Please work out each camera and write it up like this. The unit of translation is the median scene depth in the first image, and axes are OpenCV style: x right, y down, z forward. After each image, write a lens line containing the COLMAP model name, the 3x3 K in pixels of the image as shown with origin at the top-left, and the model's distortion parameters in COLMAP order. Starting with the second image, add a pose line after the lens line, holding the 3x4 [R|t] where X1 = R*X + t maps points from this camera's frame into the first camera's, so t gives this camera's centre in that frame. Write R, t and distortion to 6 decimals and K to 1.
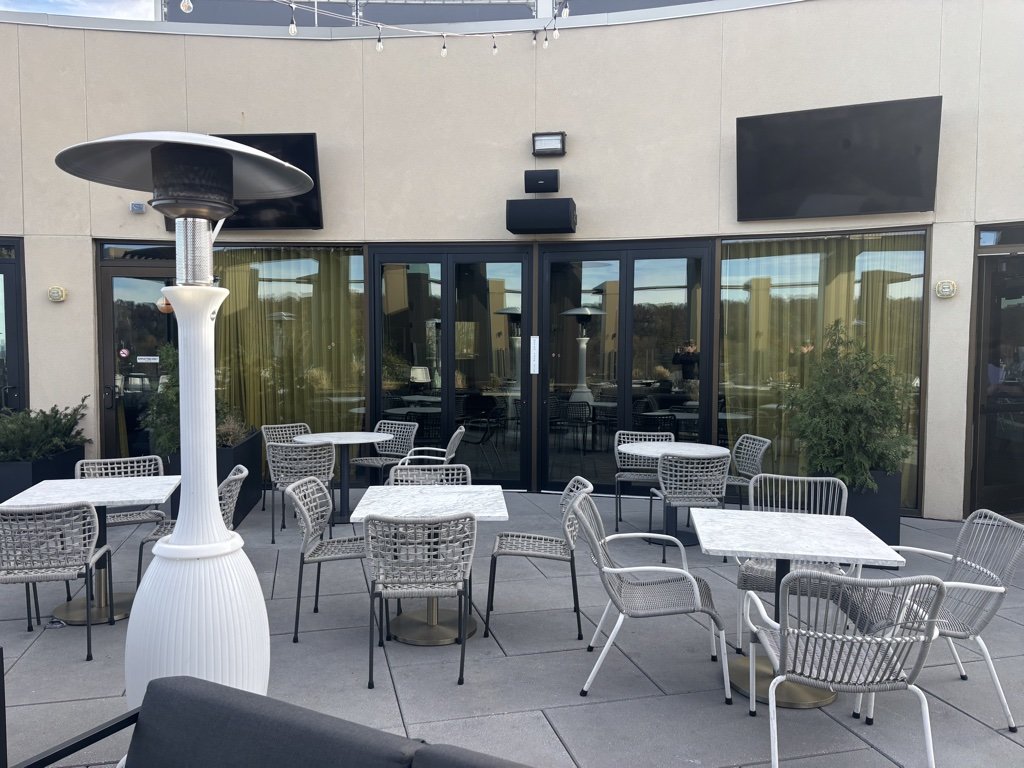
lens RADIAL K [[772.6, 0, 516.8], [0, 772.6, 385.7], [0, 0, 1]] dist [0.060213, -0.059277]
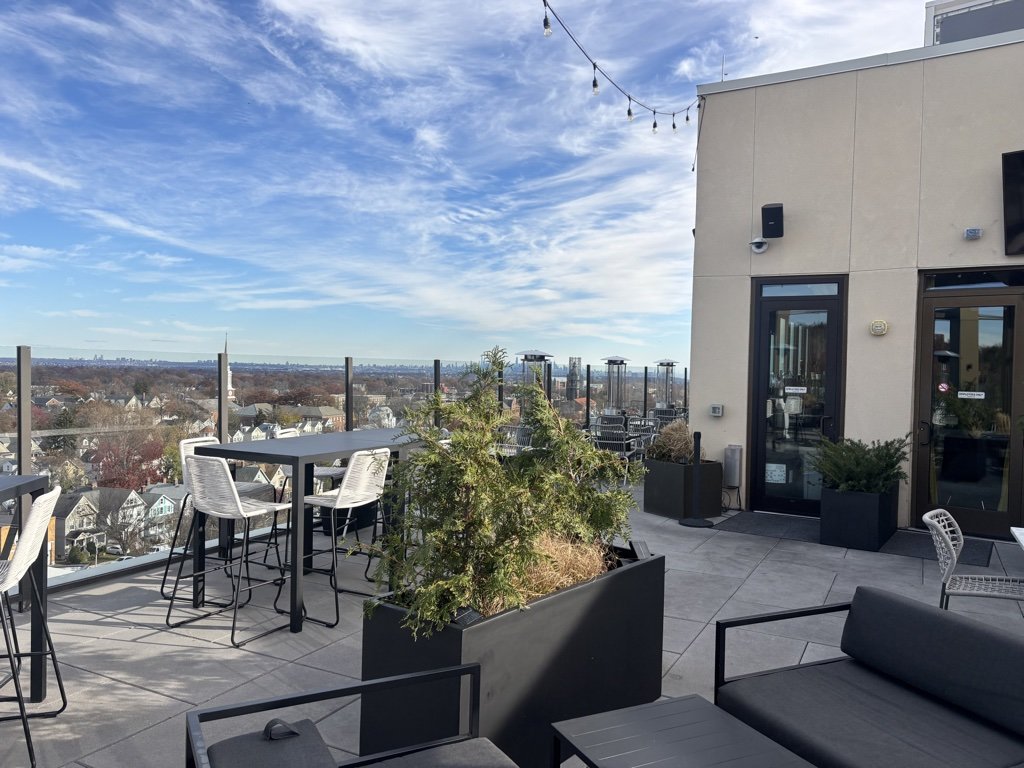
lens RADIAL K [[772.6, 0, 512.3], [0, 772.6, 386.2], [0, 0, 1]] dist [0.060213, -0.059277]
pose [[0.741468, 0.026829, -0.670452, -0.290630], [-0.052379, 0.998466, -0.017973, 0.001216], [0.668941, 0.048444, 0.741735, -0.065162]]
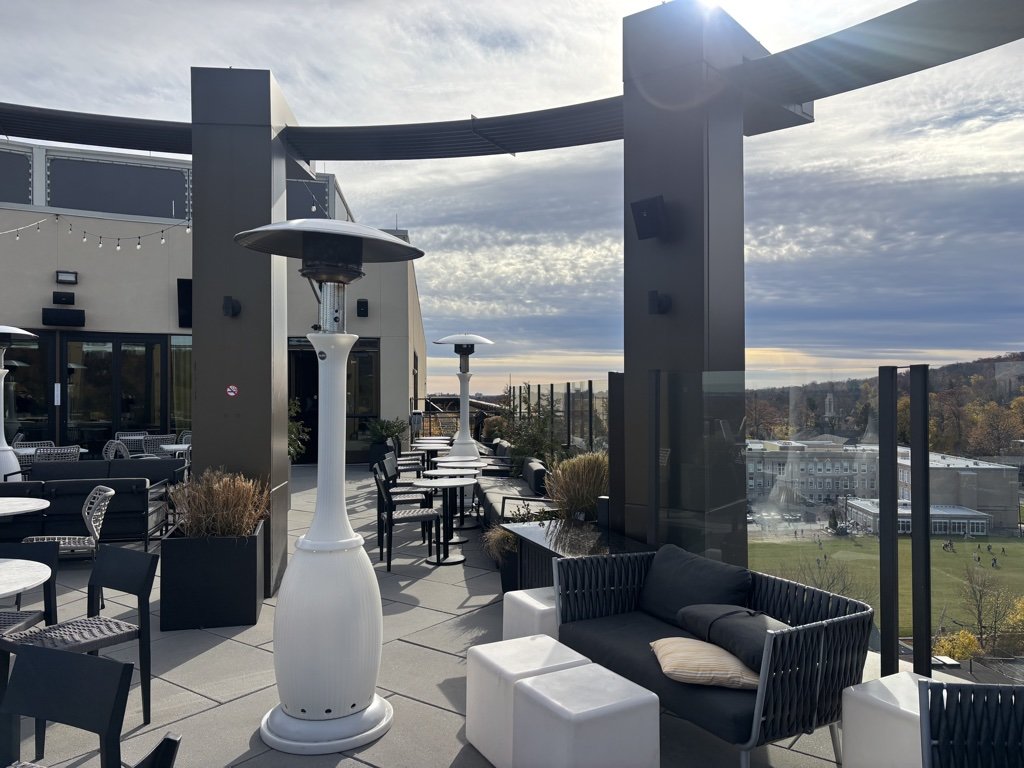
lens RADIAL K [[772.6, 0, 508.9], [0, 772.6, 381.6], [0, 0, 1]] dist [0.060213, -0.059277]
pose [[0.784457, -0.000691, 0.620183, -0.307853], [0.033565, 0.998581, -0.041342, 0.043388], [-0.619274, 0.053247, 0.783367, -1.143624]]
